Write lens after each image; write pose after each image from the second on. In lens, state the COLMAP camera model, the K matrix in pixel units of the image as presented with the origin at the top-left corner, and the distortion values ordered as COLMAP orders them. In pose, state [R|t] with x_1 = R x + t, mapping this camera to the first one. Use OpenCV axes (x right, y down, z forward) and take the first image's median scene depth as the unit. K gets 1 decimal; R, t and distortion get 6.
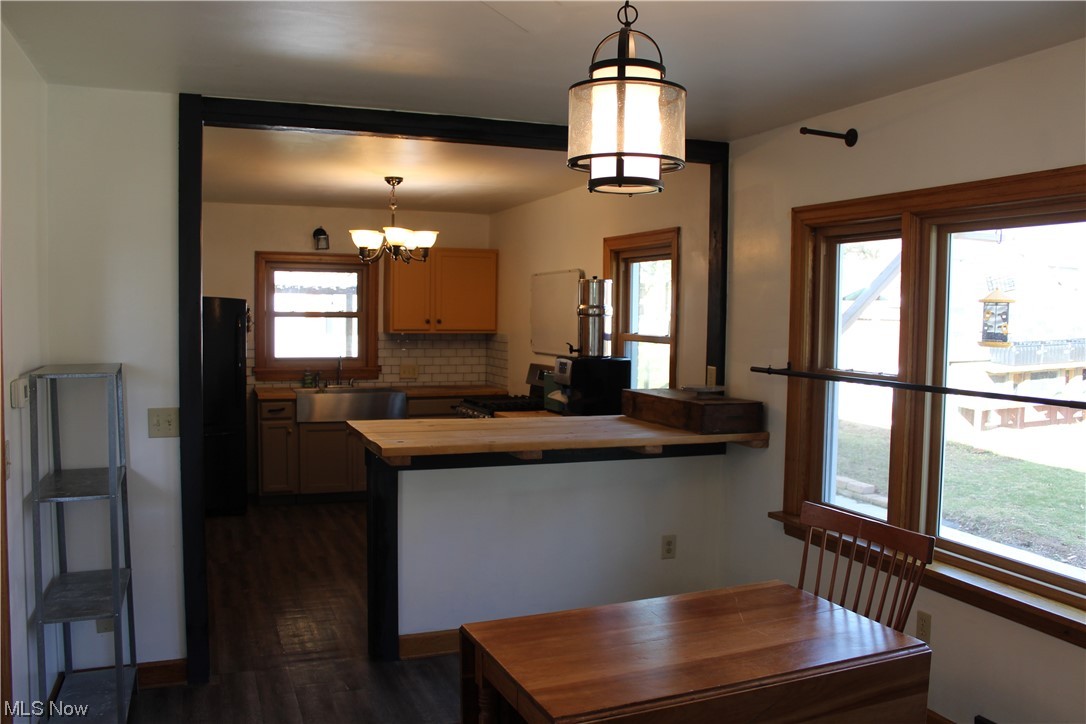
lens RADIAL K [[869.3, 0, 543.0], [0, 869.3, 362.0], [0, 0, 1]] dist [-0.133847, 0.004484]
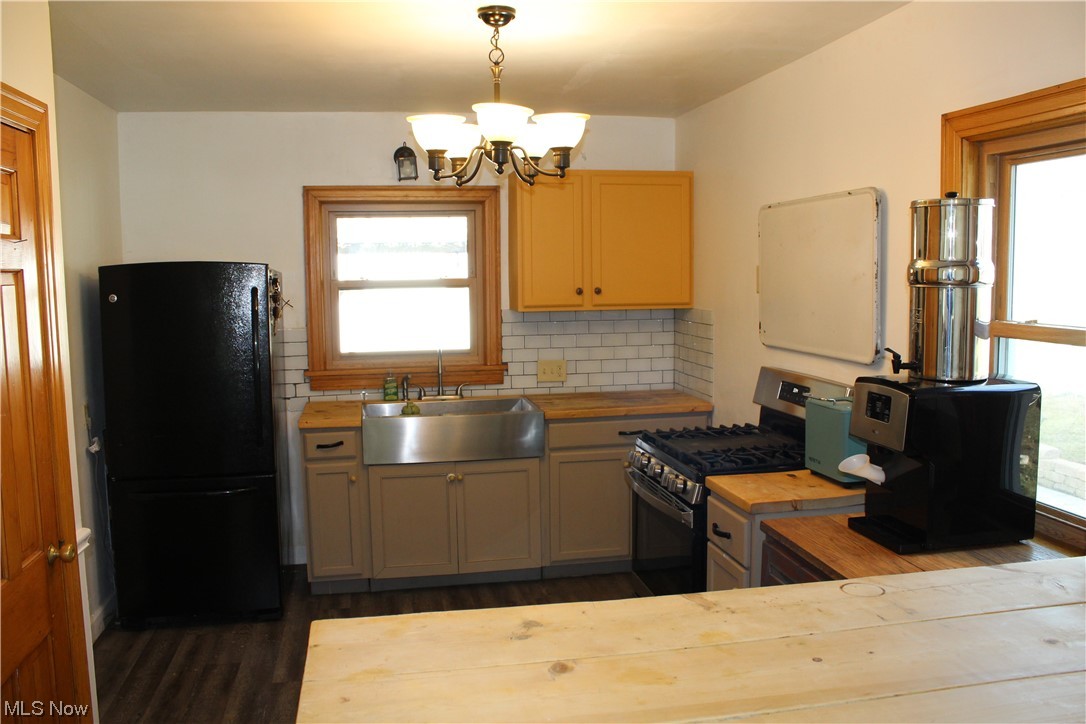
lens RADIAL K [[869.3, 0, 543.0], [0, 869.3, 362.0], [0, 0, 1]] dist [-0.133847, 0.004484]
pose [[0.981838, -0.005028, -0.189654, -0.043268], [0.014443, 0.998729, 0.048291, -0.027703], [0.189170, -0.050153, 0.980663, 0.401673]]
